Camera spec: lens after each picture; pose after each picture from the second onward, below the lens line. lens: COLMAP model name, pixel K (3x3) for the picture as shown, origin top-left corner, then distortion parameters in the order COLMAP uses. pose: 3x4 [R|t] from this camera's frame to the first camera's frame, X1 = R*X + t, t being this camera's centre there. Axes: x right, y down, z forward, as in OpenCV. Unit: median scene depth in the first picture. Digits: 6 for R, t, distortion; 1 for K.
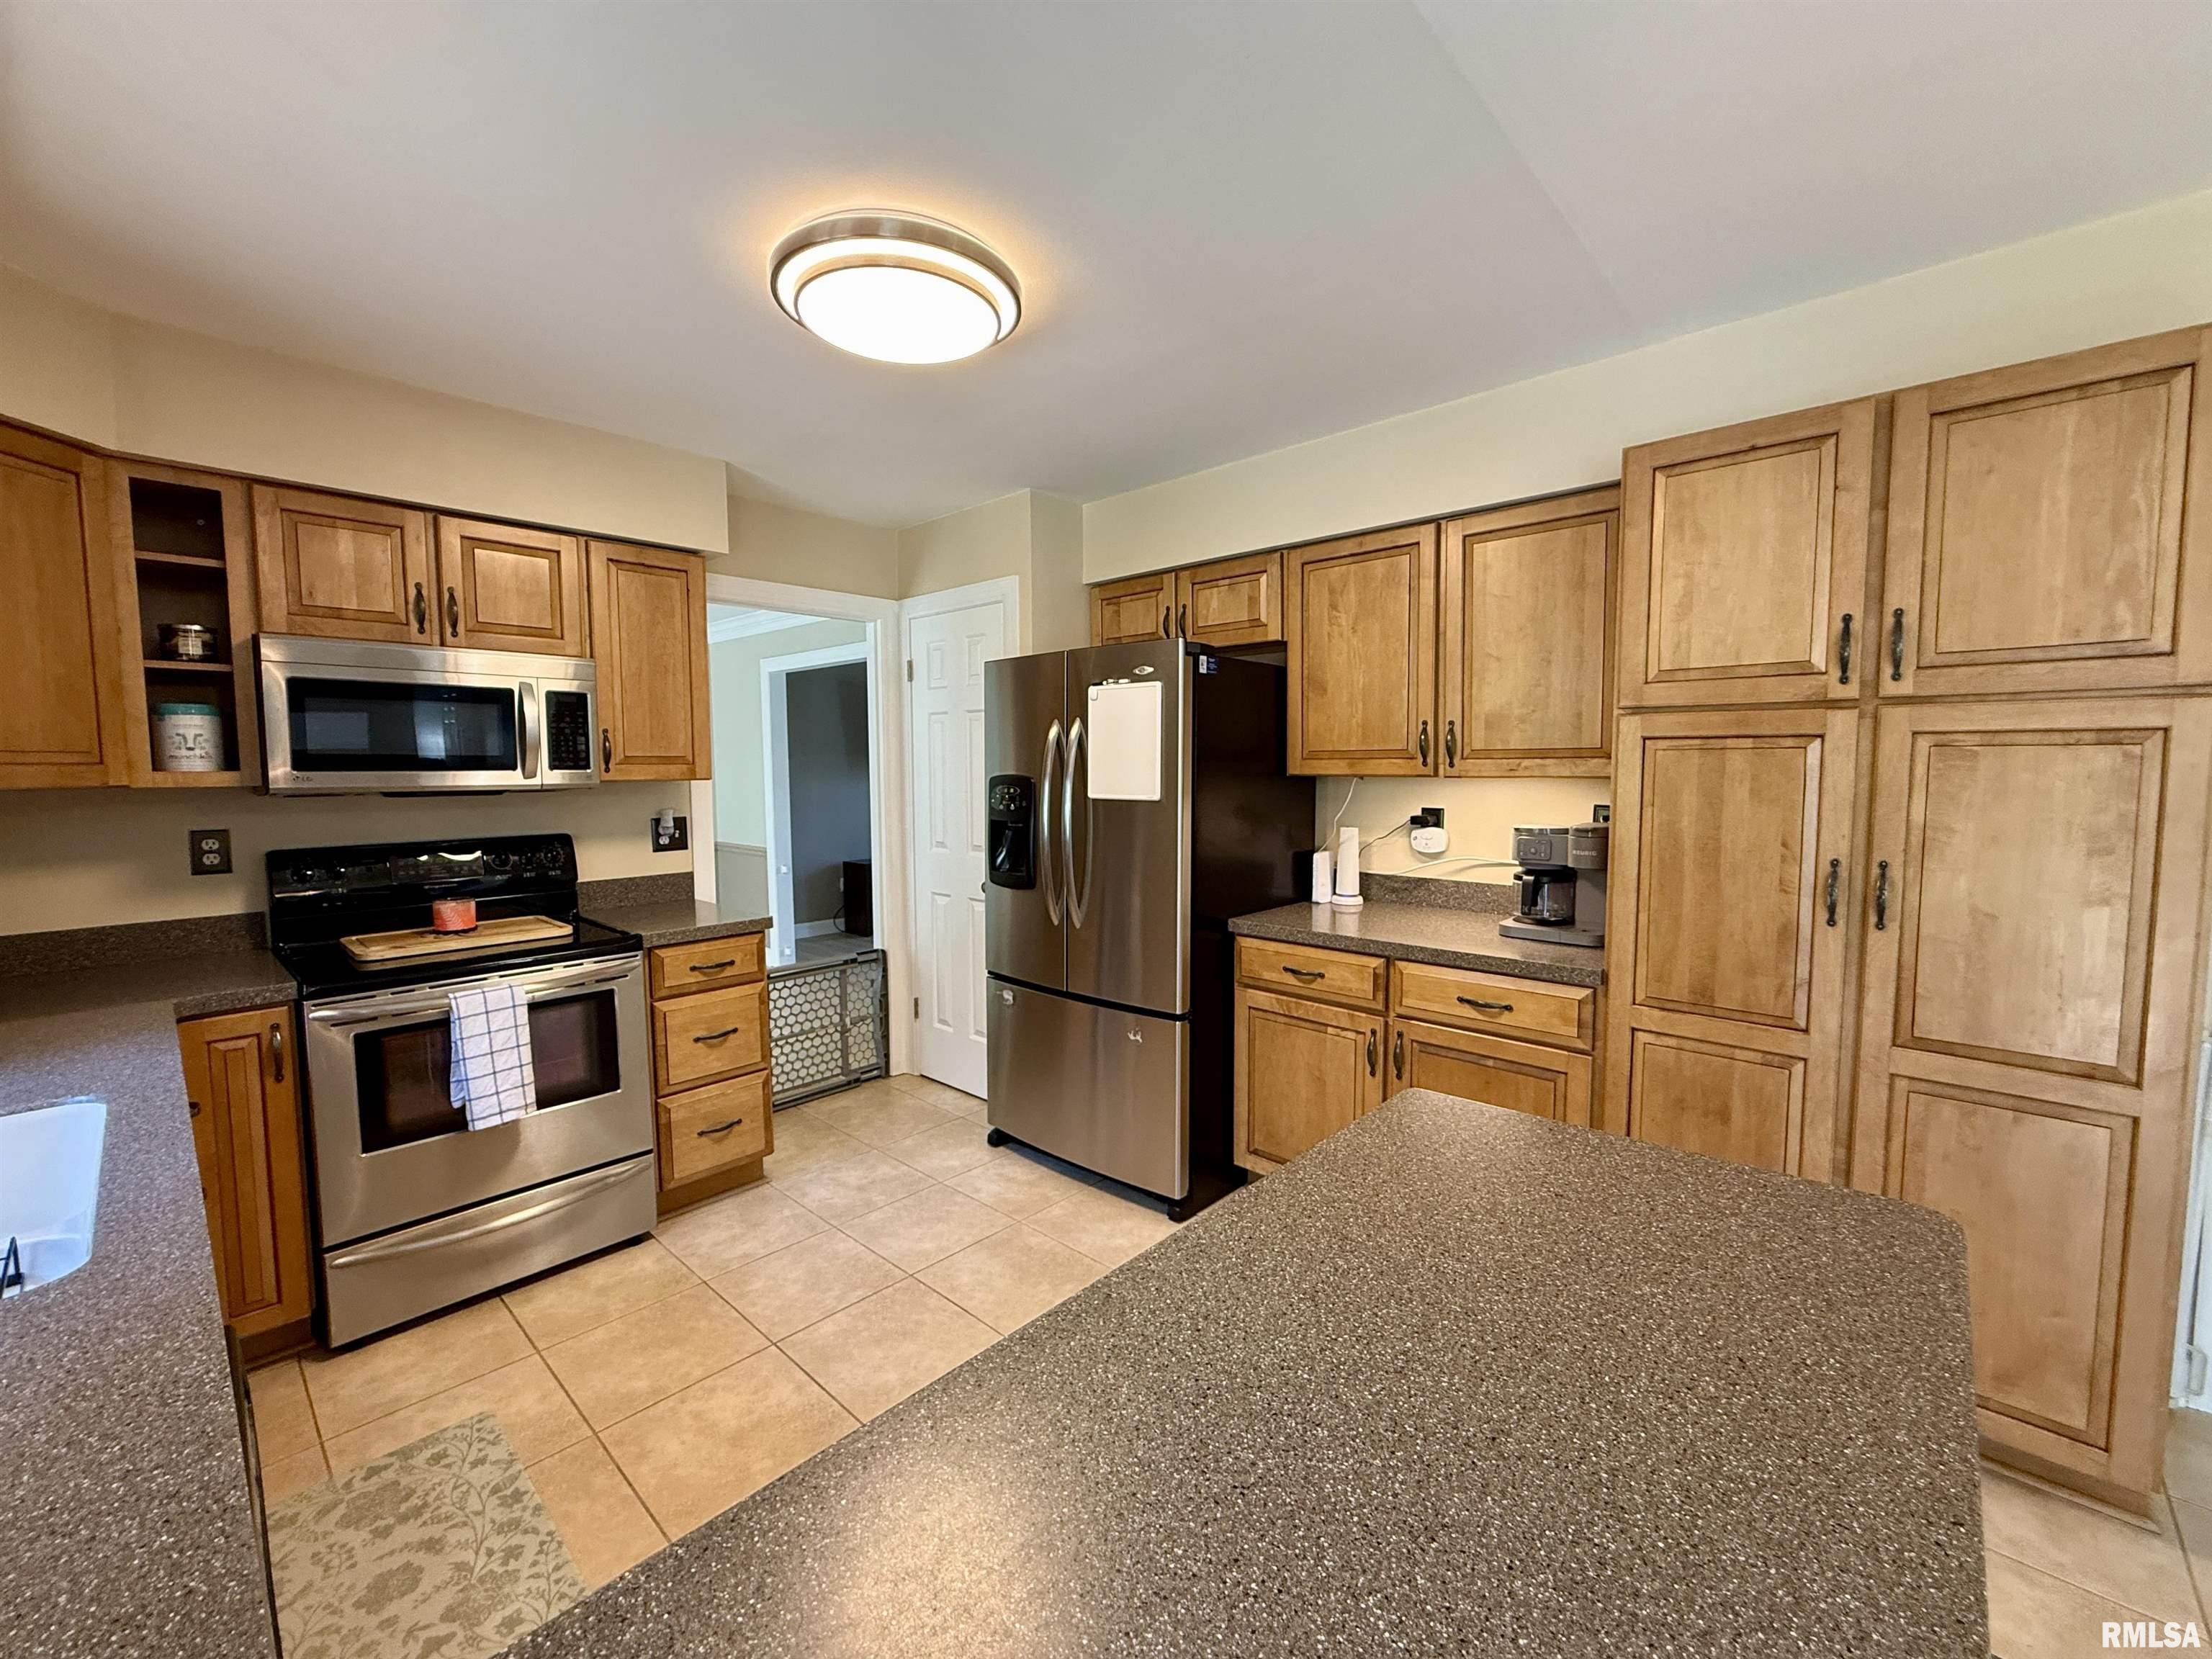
lens RADIAL K [[900.0, 0, 1109.3], [0, 900.0, 825.2], [0, 0, 1]] dist [-0.000725, 0.000450]
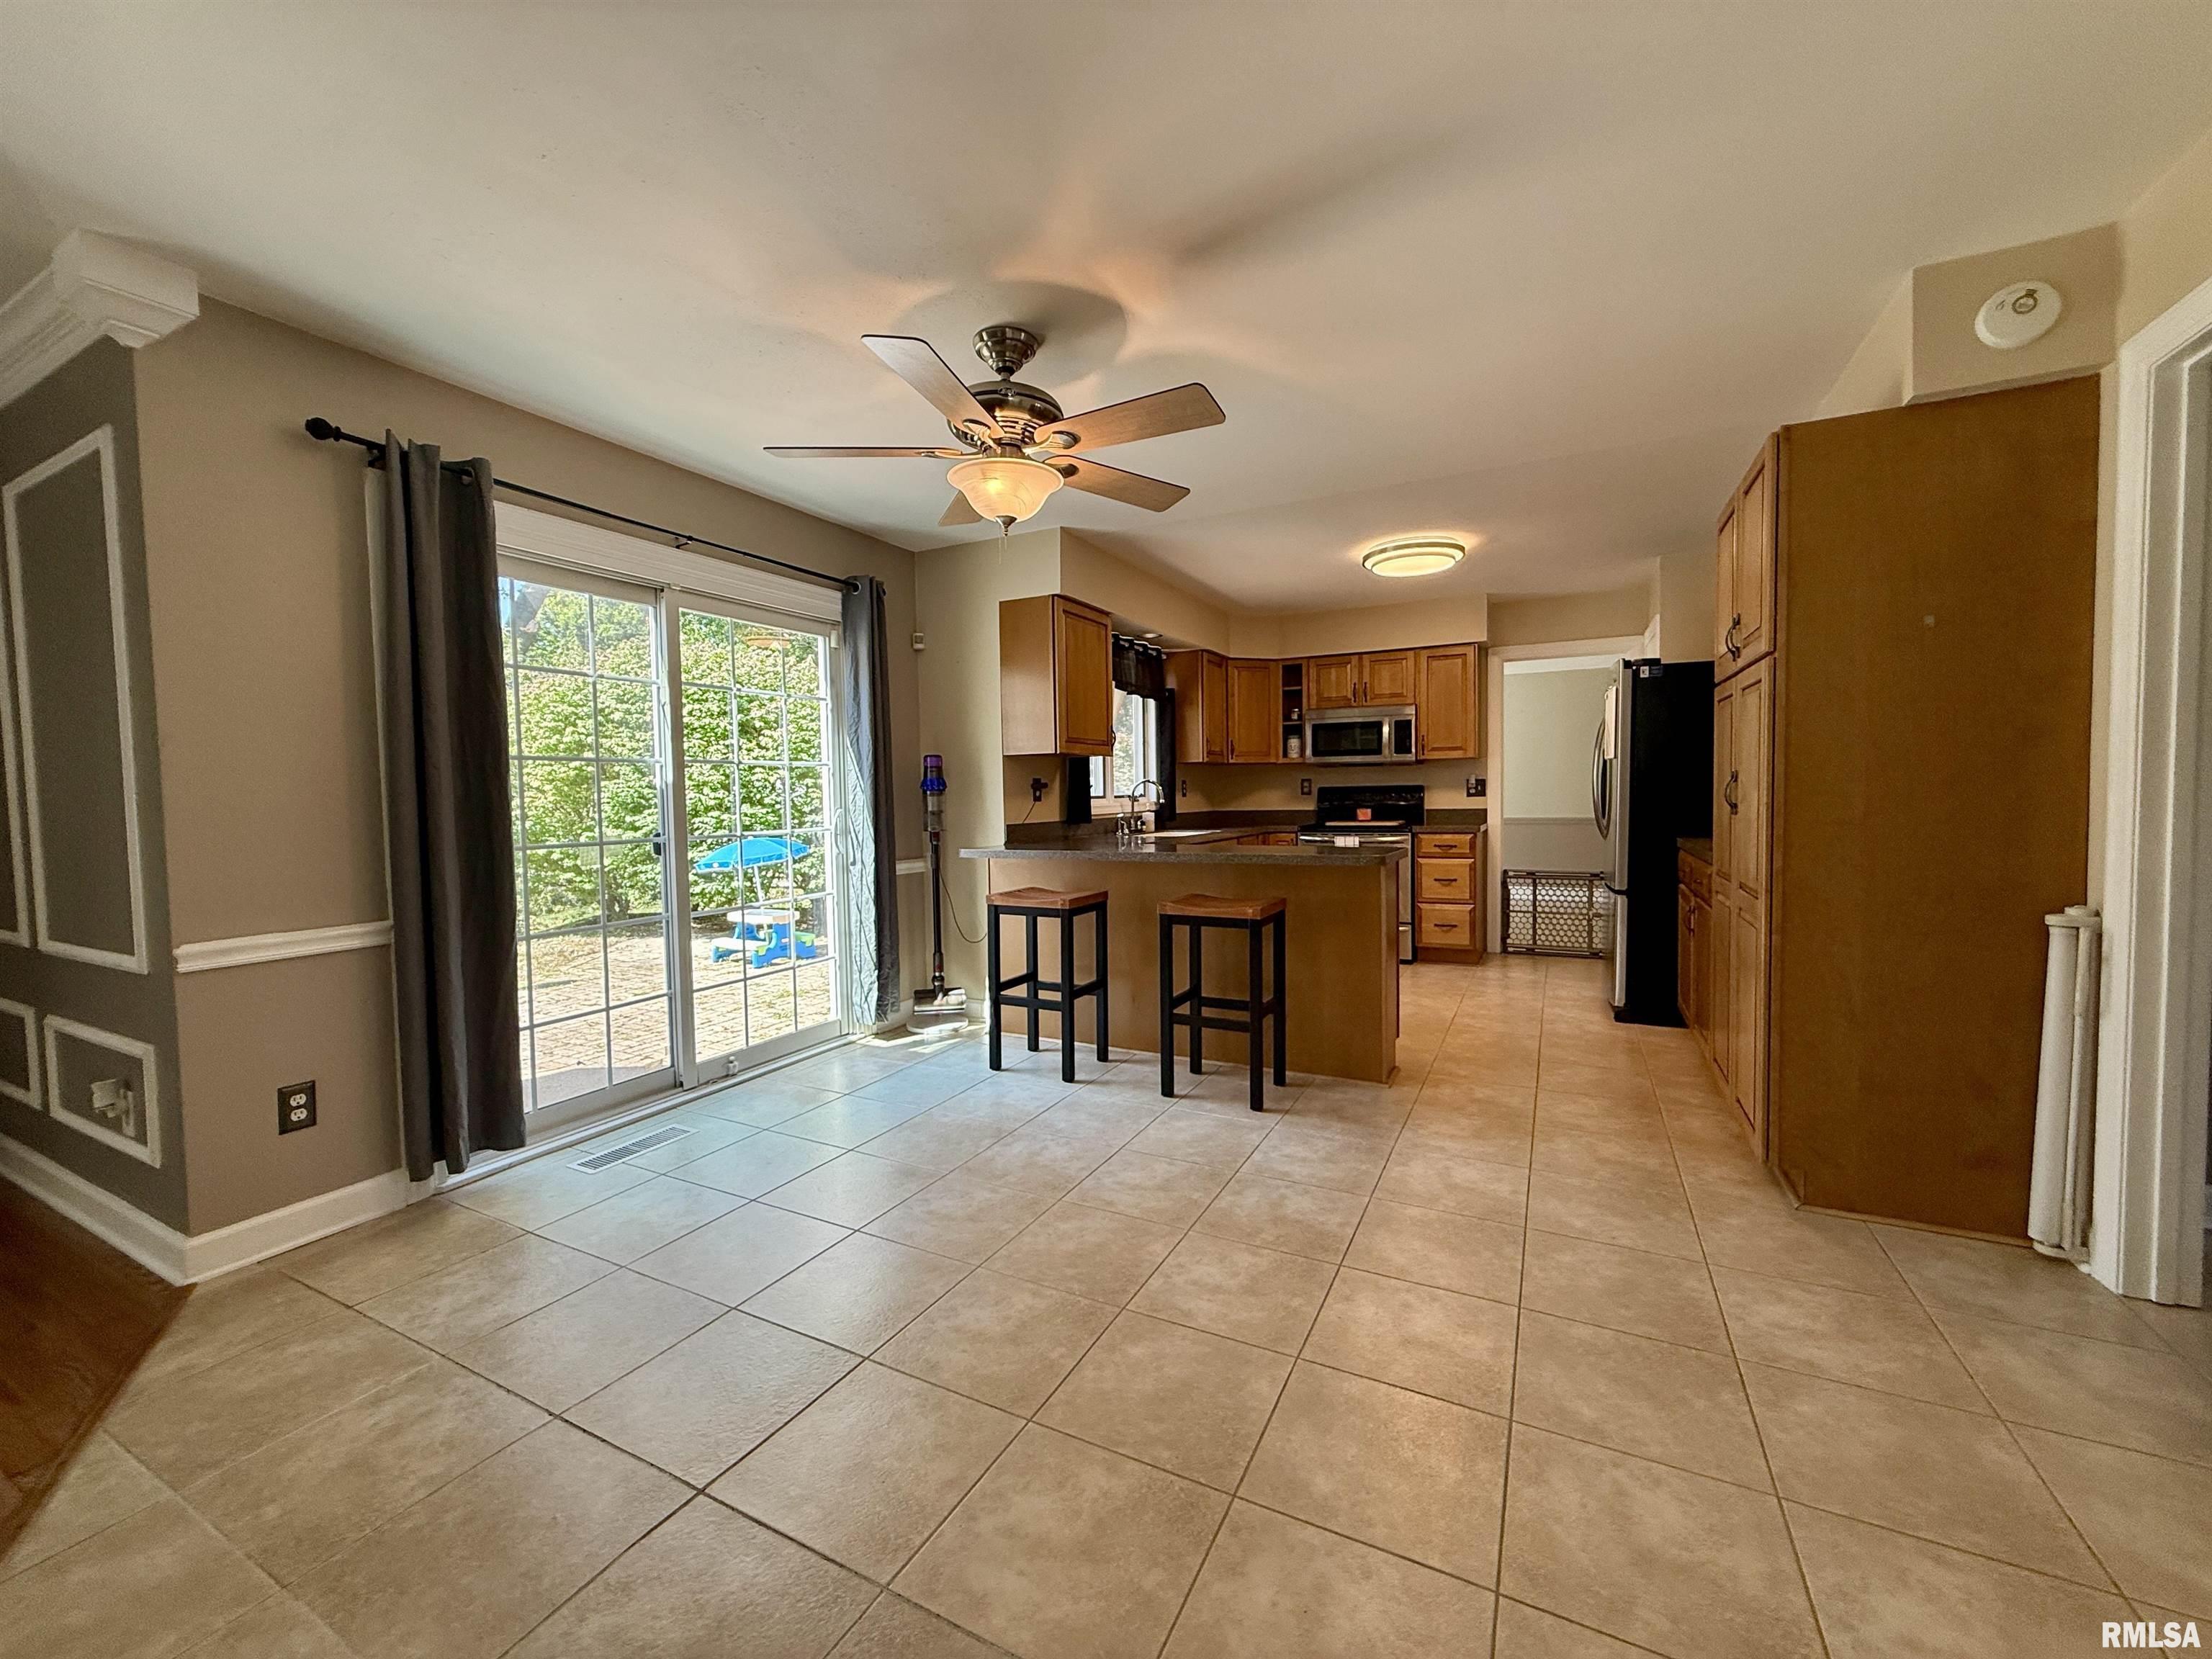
lens RADIAL K [[900.0, 0, 1101.8], [0, 900.0, 831.2], [0, 0, 1]] dist [-0.000725, 0.000450]
pose [[0.261539, 0.042156, -0.964272, 1.561078], [-0.051827, 0.998218, 0.029583, 0.116681], [0.963801, 0.042239, 0.263257, -0.361976]]
